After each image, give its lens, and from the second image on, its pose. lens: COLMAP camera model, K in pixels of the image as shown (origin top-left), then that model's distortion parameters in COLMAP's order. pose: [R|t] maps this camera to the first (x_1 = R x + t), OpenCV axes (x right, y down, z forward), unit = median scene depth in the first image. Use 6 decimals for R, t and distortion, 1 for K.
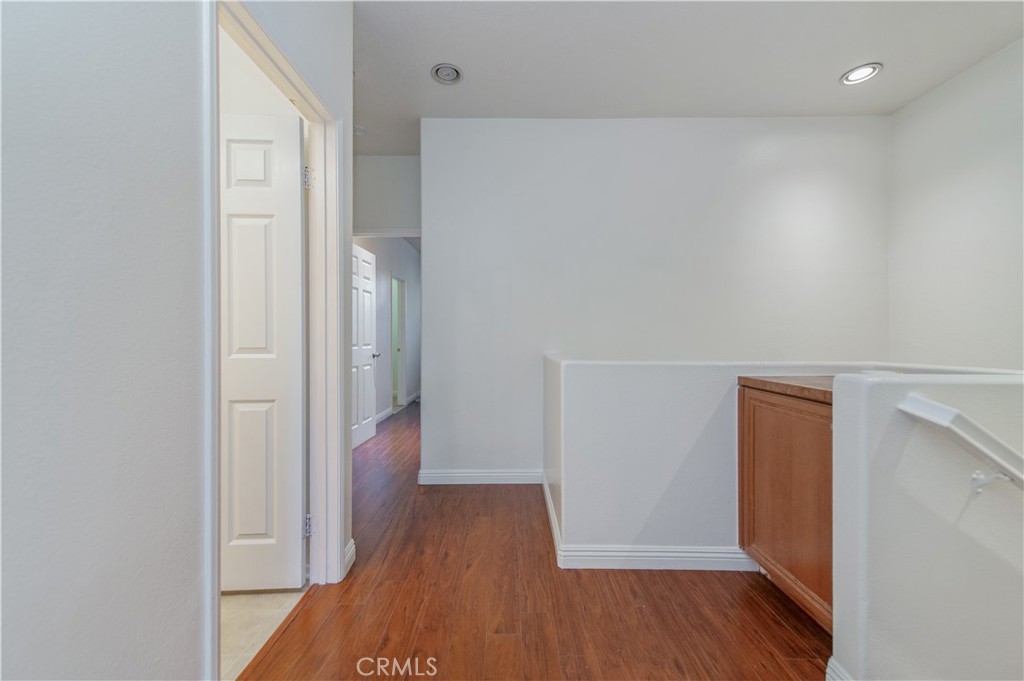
lens RADIAL K [[406.8, 0, 511.3], [0, 406.8, 342.6], [0, 0, 1]] dist [0.011427, -0.002062]
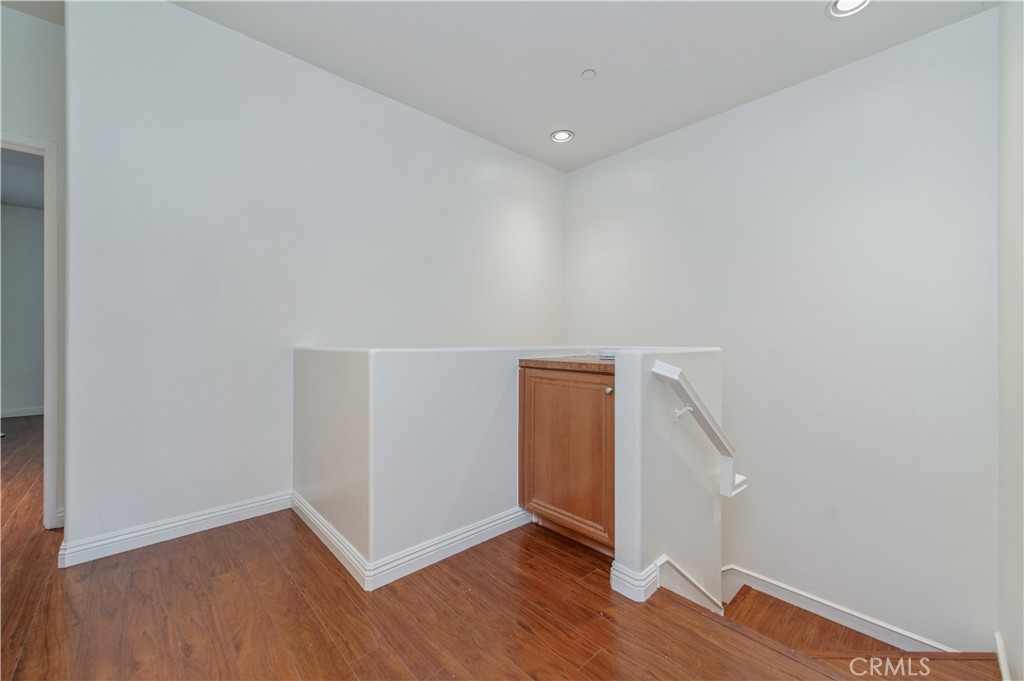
lens RADIAL K [[406.8, 0, 512.3], [0, 406.8, 335.0], [0, 0, 1]] dist [0.011427, -0.002062]
pose [[0.729588, 0.001053, 0.683886, -0.263862], [0.005989, 0.999951, -0.007929, 0.023873], [-0.683861, 0.009881, 0.729546, 0.171659]]
